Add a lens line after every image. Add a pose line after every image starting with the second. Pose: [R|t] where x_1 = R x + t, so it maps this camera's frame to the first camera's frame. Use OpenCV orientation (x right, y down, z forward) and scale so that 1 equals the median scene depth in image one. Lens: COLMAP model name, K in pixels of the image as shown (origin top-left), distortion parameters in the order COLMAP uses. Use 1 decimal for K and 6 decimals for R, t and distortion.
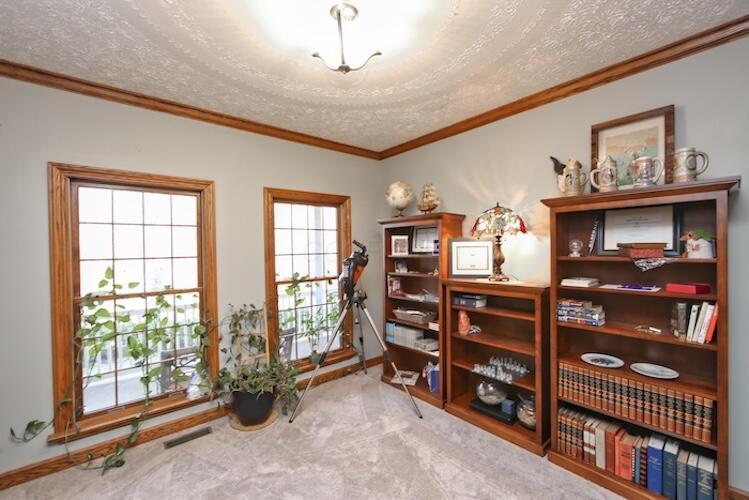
lens RADIAL K [[313.1, 0, 380.0], [0, 313.1, 250.9], [0, 0, 1]] dist [-0.017255, 0.009253]
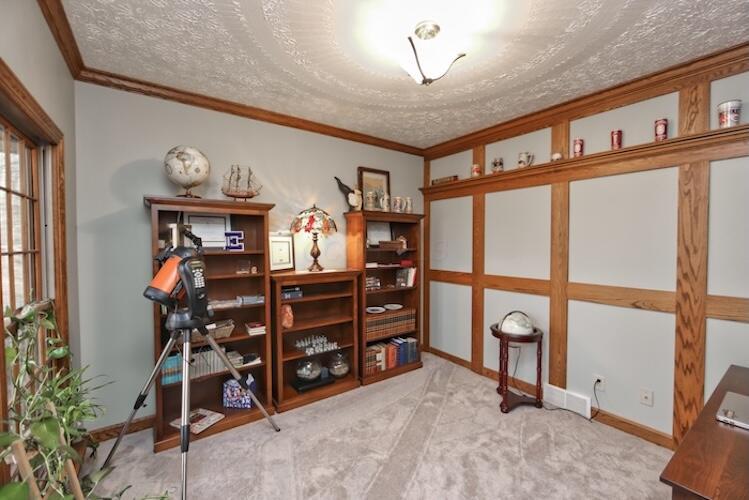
lens RADIAL K [[313.1, 0, 380.0], [0, 313.1, 250.9], [0, 0, 1]] dist [-0.017255, 0.009253]
pose [[0.071417, -0.011786, 0.997377, -0.831315], [0.009564, 0.999892, 0.011131, 0.011278], [-0.997401, 0.008744, 0.071522, 0.722152]]
